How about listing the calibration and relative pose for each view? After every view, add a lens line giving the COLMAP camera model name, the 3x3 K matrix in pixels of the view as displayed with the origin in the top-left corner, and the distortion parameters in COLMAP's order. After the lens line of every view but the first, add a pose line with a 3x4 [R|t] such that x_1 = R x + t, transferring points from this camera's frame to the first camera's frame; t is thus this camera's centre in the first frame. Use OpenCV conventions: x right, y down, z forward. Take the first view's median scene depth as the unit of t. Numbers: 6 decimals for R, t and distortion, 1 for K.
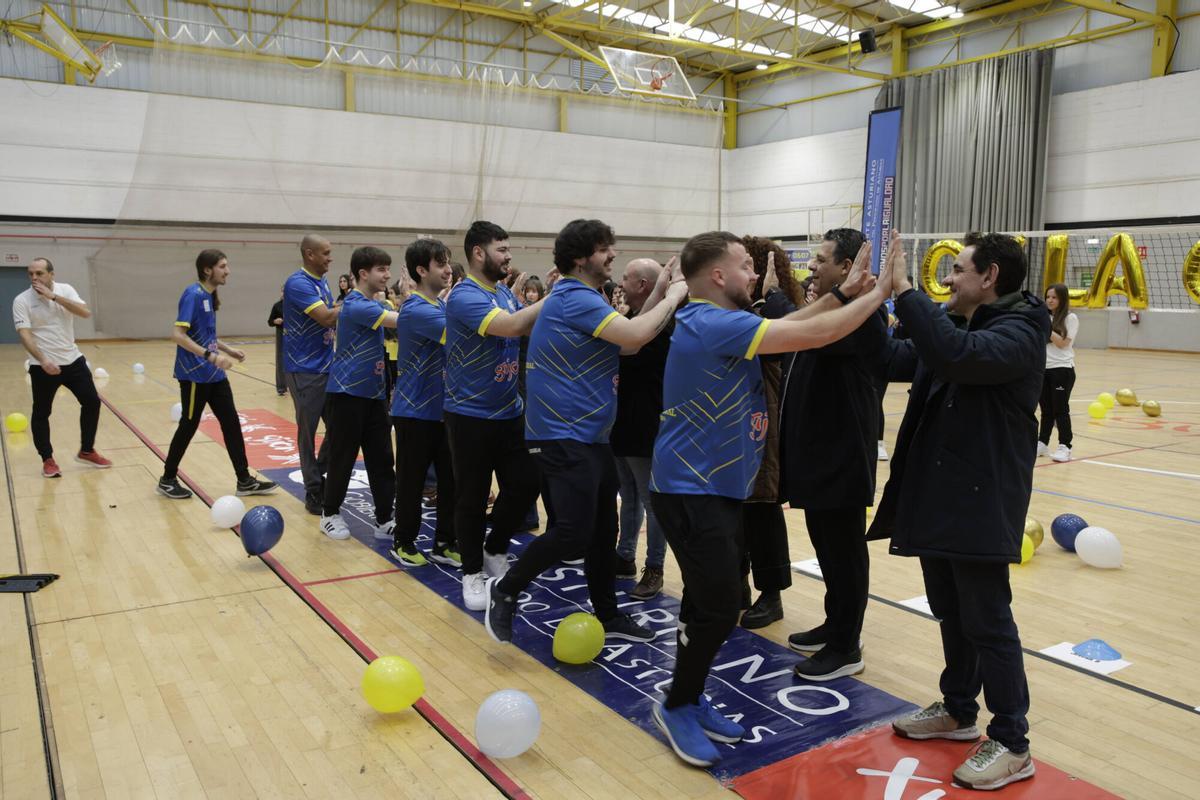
lens RADIAL K [[979.2, 0, 600.0], [0, 979.2, 400.0], [0, 0, 1]] dist [-0.074724, 0.125279]
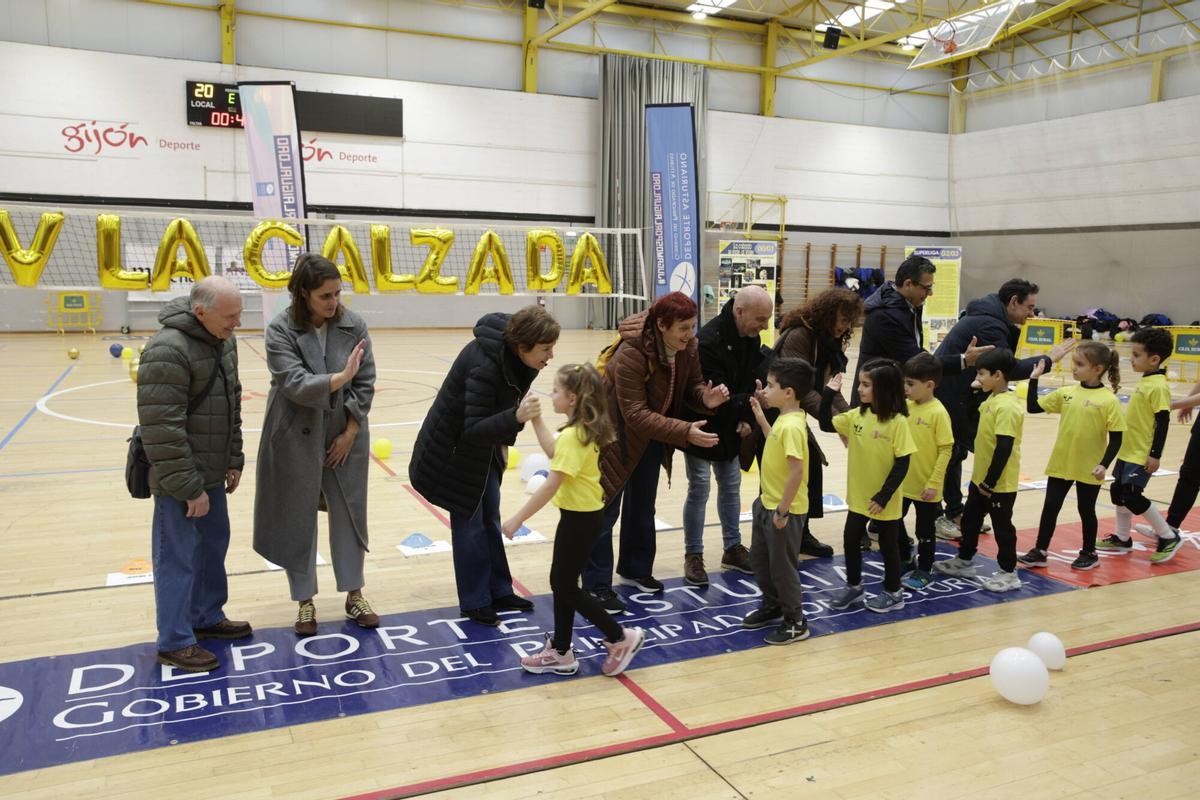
lens RADIAL K [[963.3, 0, 590.8], [0, 963.3, 397.0], [0, 0, 1]] dist [-0.077349, 0.108464]
pose [[0.149822, -0.128572, 0.980318, -0.185765], [0.101045, 0.988308, 0.114177, -0.024259], [-0.983536, 0.081950, 0.161062, 0.185581]]
